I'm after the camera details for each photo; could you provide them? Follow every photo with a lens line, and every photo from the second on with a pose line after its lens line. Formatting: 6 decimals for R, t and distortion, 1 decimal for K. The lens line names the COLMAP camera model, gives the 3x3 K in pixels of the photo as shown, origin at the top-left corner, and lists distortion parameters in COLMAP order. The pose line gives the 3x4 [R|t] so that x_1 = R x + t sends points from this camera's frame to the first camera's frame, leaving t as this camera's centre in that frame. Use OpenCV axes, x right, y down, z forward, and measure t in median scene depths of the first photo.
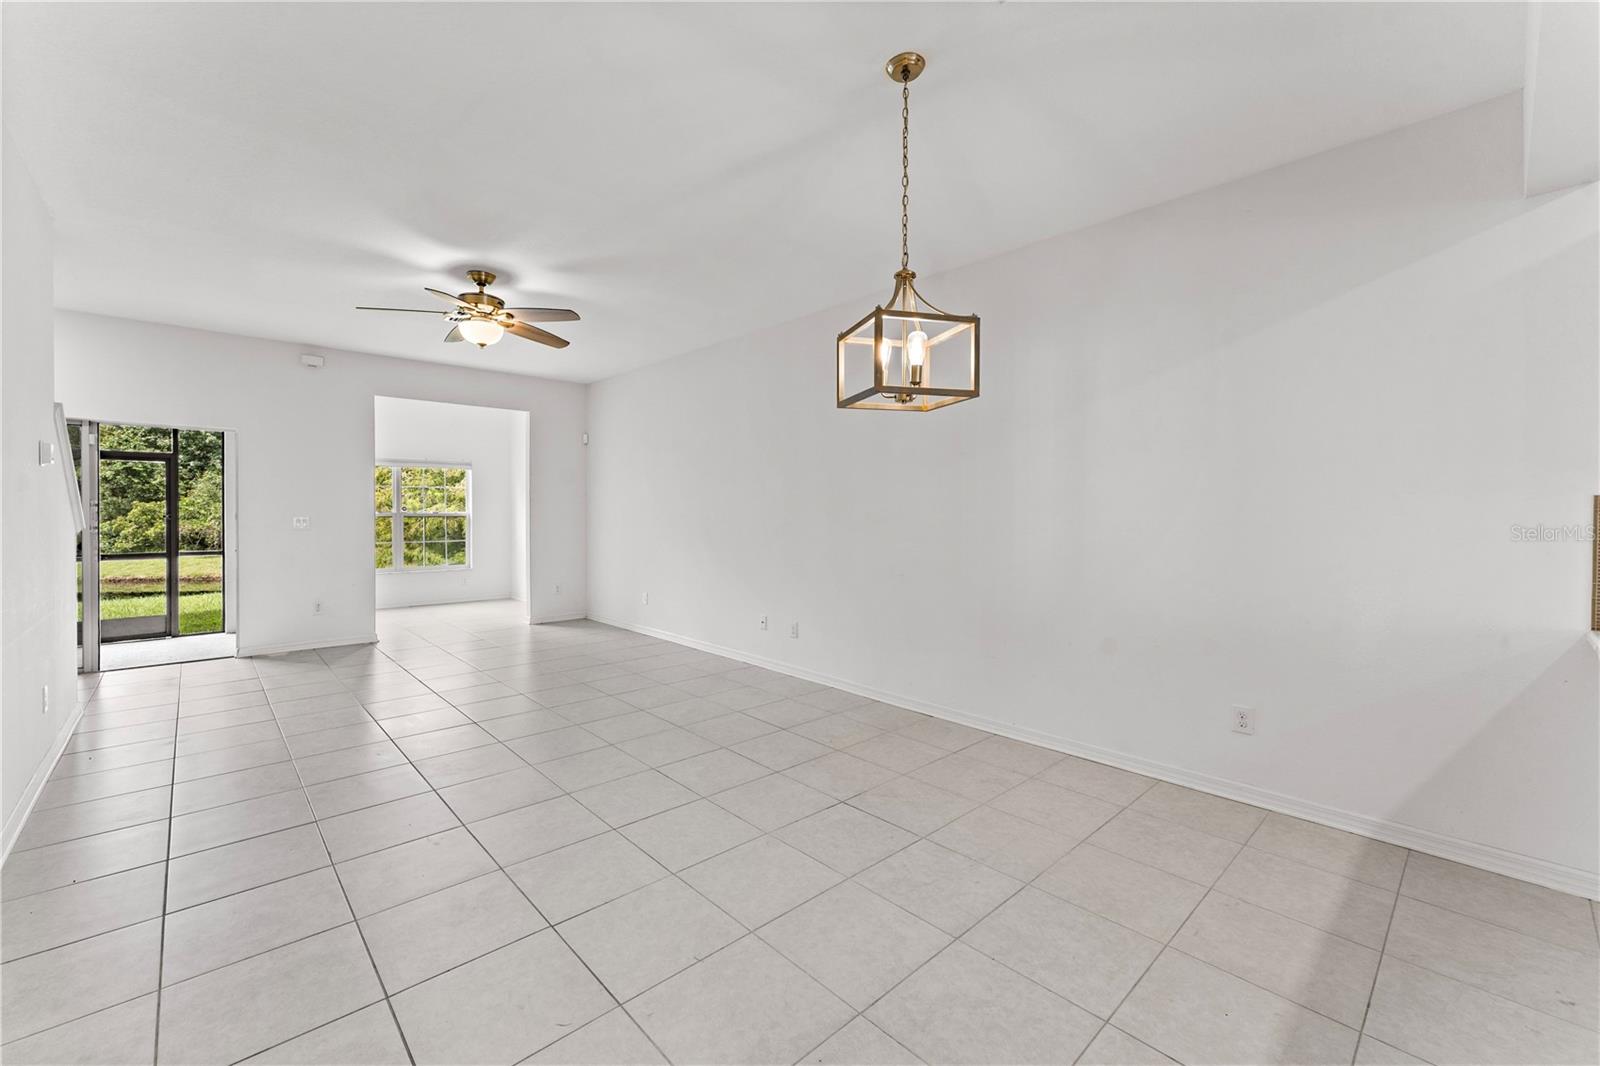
lens RADIAL K [[653.7, 0, 787.7], [0, 653.7, 527.7], [0, 0, 1]] dist [0.002893, -0.000296]
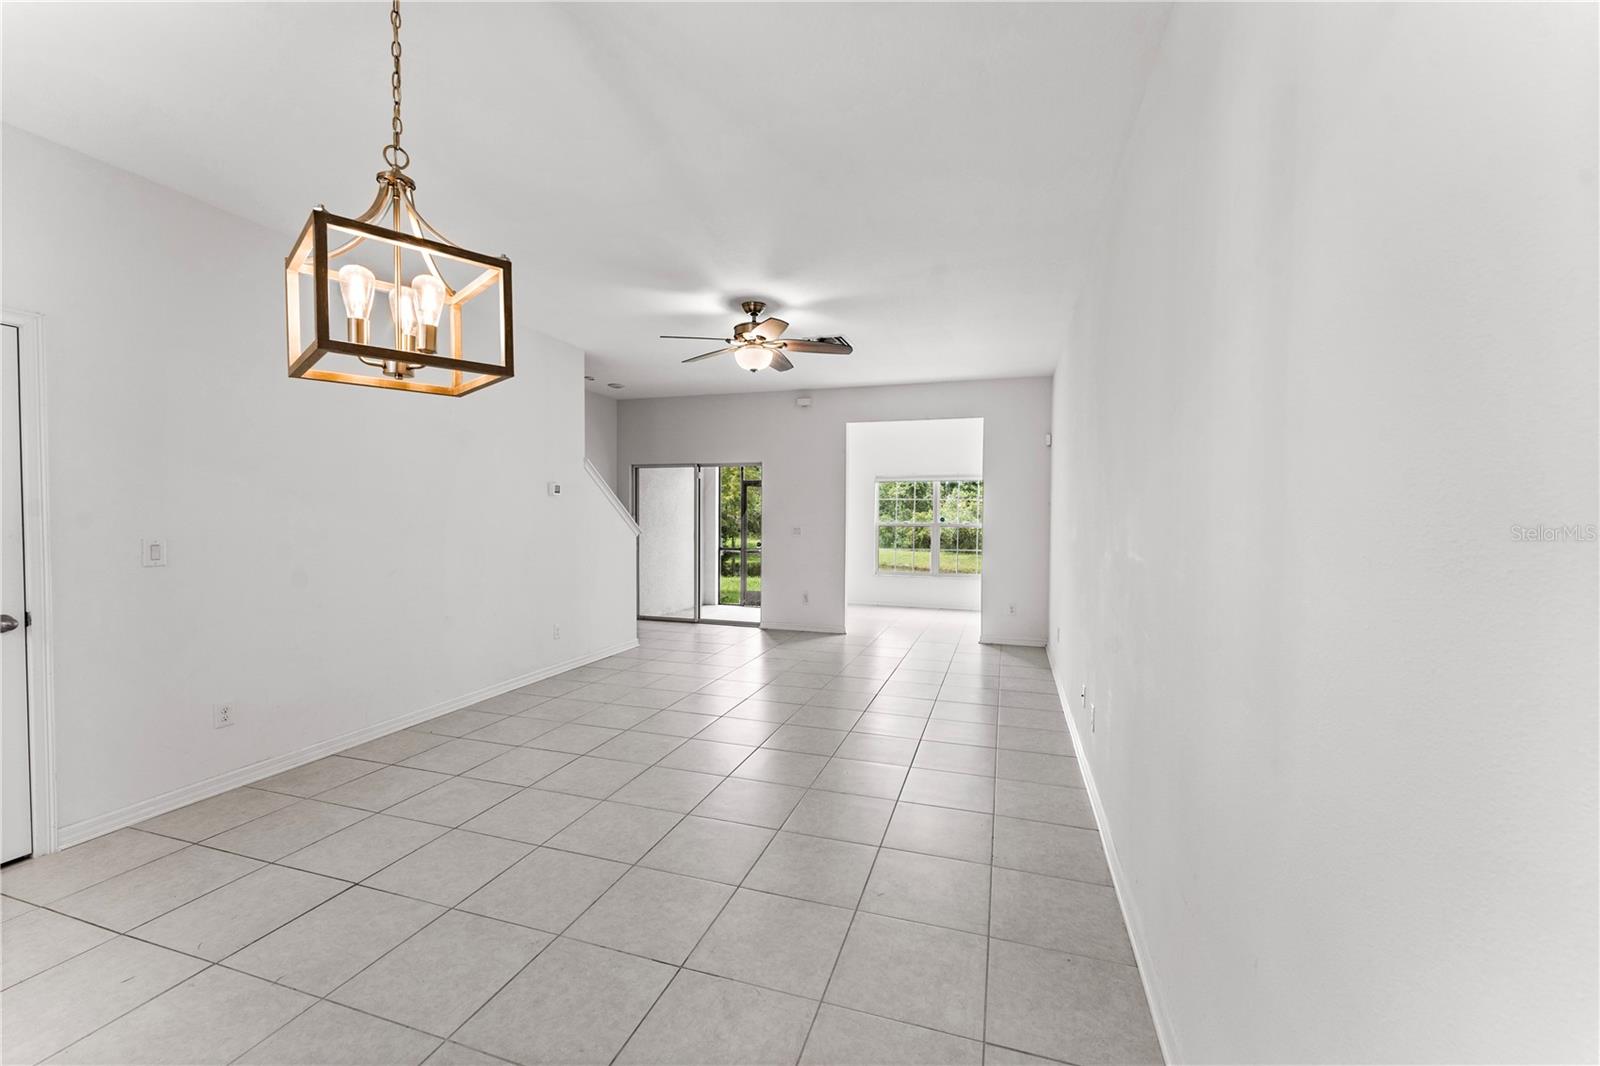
lens RADIAL K [[653.7, 0, 808.9], [0, 653.7, 530.0], [0, 0, 1]] dist [0.002893, -0.000296]
pose [[0.483039, 0.013052, -0.875502, 0.309244], [-0.019865, 0.999795, 0.003945, -0.013538], [0.875374, 0.015486, 0.483199, 0.334988]]
